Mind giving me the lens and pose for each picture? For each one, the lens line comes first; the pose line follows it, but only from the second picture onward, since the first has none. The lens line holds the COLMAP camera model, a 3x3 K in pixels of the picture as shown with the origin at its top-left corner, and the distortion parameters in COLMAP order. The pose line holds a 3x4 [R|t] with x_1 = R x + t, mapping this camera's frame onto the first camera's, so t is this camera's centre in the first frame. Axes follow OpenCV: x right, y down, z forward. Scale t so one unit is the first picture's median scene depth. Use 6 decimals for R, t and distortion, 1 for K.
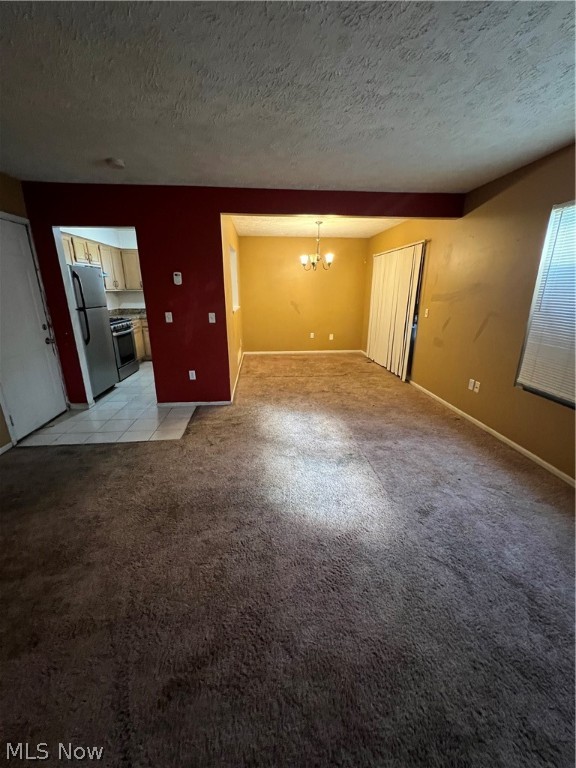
lens RADIAL K [[307.4, 0, 289.6], [0, 307.4, 383.1], [0, 0, 1]] dist [-0.000271, 0.000021]
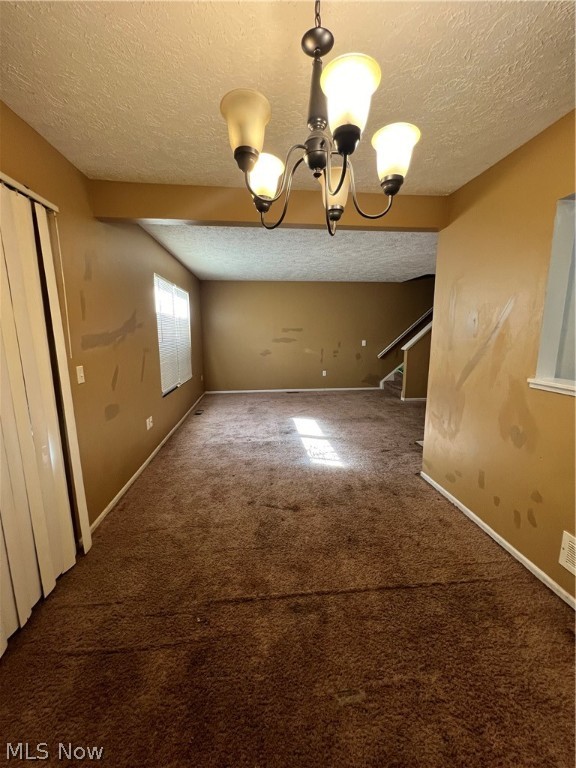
lens RADIAL K [[307.4, 0, 288.6], [0, 307.4, 383.6], [0, 0, 1]] dist [-0.000271, 0.000021]
pose [[-0.999900, 0.012453, -0.006682, 0.157140], [0.008191, 0.895943, 0.444093, -0.532157], [0.011517, 0.443994, -0.895956, 1.797518]]
